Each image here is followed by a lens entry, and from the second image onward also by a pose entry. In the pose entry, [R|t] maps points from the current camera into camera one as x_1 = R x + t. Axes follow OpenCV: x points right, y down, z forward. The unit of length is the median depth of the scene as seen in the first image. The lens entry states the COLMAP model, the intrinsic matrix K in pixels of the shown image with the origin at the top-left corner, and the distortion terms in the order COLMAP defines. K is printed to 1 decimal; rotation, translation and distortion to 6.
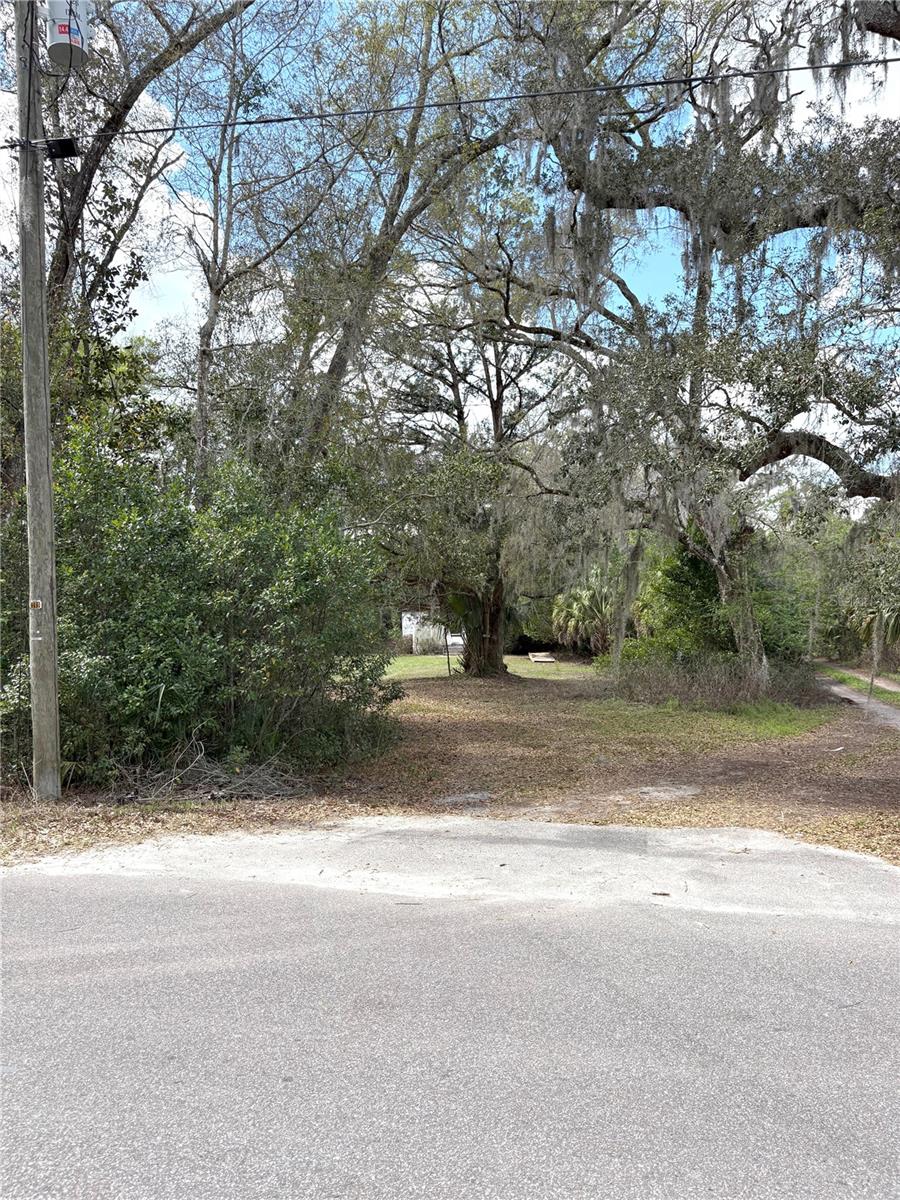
lens RADIAL K [[915.2, 0, 450.0], [0, 915.2, 600.0], [0, 0, 1]] dist [0.115893, -0.244242]
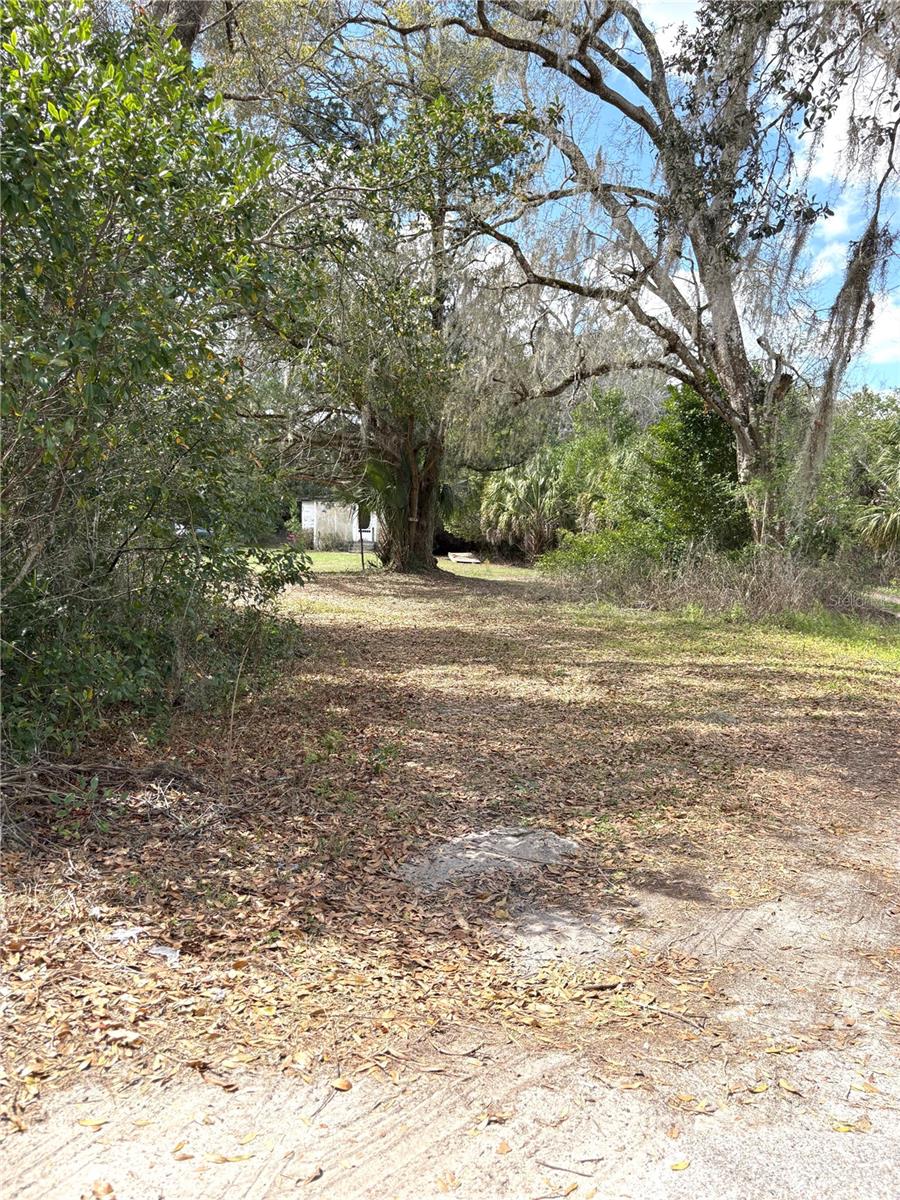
lens RADIAL K [[915.2, 0, 450.0], [0, 915.2, 600.0], [0, 0, 1]] dist [0.115893, -0.244242]
pose [[0.993325, 0.033143, 0.110487, -0.009157], [-0.043987, 0.994292, 0.097199, 0.021654], [-0.106635, -0.101411, 0.989113, 0.161275]]
